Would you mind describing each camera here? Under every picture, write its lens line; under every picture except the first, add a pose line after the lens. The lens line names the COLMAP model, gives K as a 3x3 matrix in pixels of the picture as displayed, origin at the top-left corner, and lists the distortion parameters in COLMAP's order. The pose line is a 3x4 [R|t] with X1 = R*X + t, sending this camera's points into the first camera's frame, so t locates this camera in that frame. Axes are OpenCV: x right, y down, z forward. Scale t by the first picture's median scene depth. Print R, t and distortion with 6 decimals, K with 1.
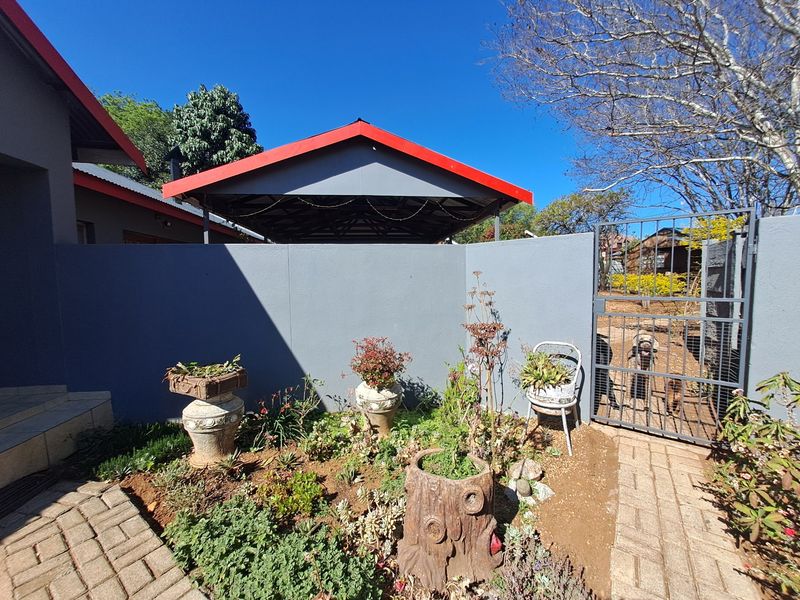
lens RADIAL K [[315.9, 0, 398.8], [0, 315.9, 301.6], [0, 0, 1]] dist [-0.000916, 0.001471]
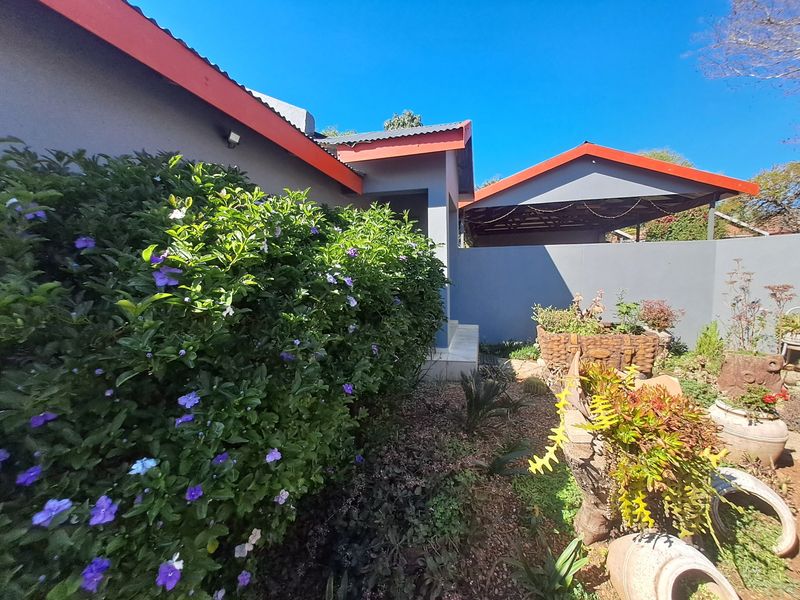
lens RADIAL K [[315.9, 0, 404.4], [0, 315.9, 300.1], [0, 0, 1]] dist [-0.000916, 0.001471]
pose [[0.937430, 0.030849, -0.346804, -0.571429], [-0.020038, 0.999196, 0.034717, 0.064421], [0.347596, -0.025595, 0.937295, -0.783551]]
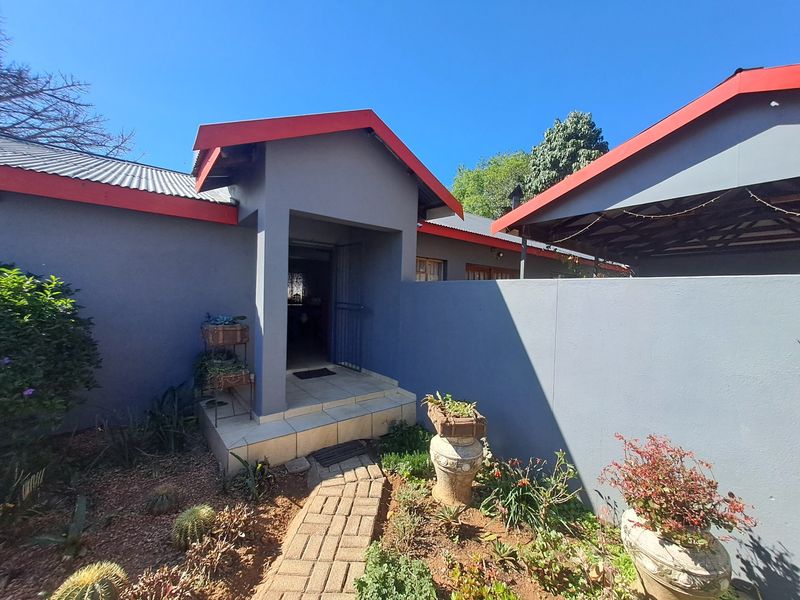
lens RADIAL K [[315.9, 0, 400.5], [0, 315.9, 302.4], [0, 0, 1]] dist [-0.000916, 0.001471]
pose [[0.542161, 0.046834, -0.838969, 0.099902], [-0.096904, 0.995269, -0.007063, -0.067622], [0.834668, 0.085129, 0.544134, 0.198620]]
